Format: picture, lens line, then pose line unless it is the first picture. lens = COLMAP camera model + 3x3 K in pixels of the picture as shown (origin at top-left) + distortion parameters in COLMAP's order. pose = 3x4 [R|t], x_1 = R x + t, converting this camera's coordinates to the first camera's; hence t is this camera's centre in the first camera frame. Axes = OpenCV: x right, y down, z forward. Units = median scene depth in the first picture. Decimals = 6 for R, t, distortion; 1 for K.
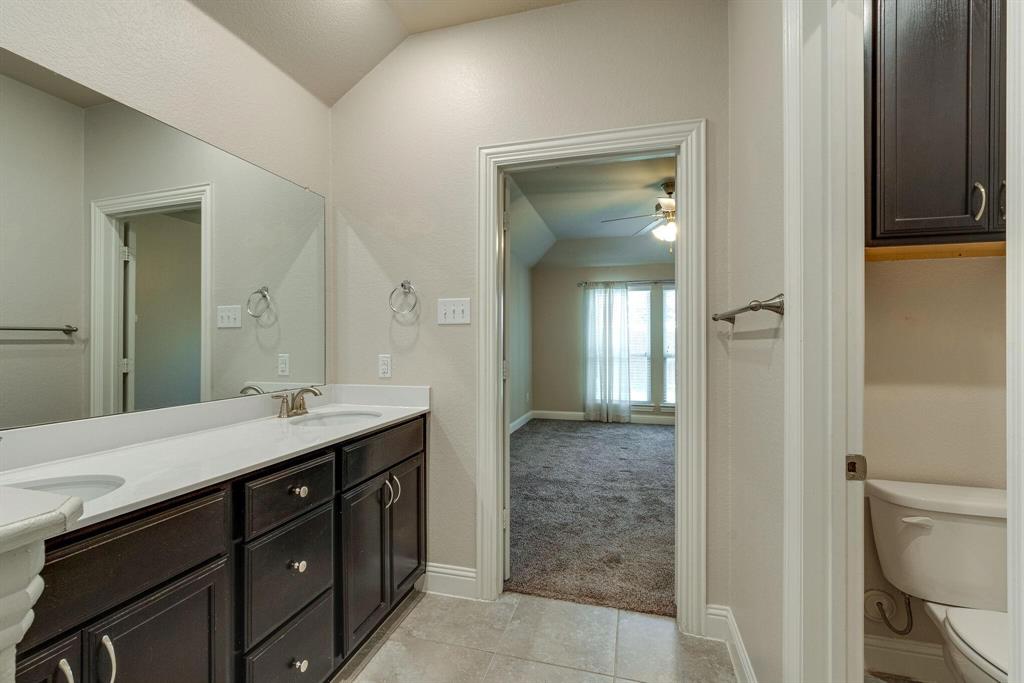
lens RADIAL K [[473.1, 0, 494.7], [0, 473.1, 344.2], [0, 0, 1]] dist [-0.002323, -0.000171]
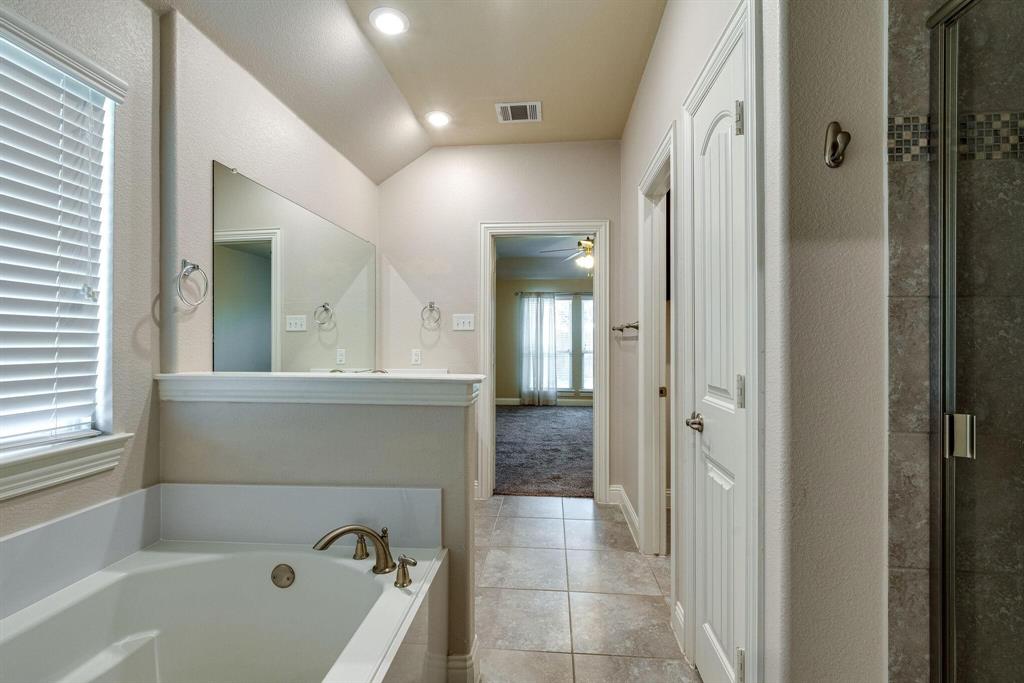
lens RADIAL K [[457.1, 0, 512.0], [0, 457.1, 341.5], [0, 0, 1]] dist [0.010475, 0.000705]
pose [[0.980579, 0.001877, 0.196114, -0.153580], [-0.001398, 0.999996, -0.002577, -0.000294], [-0.196118, 0.002253, 0.980578, -0.376729]]
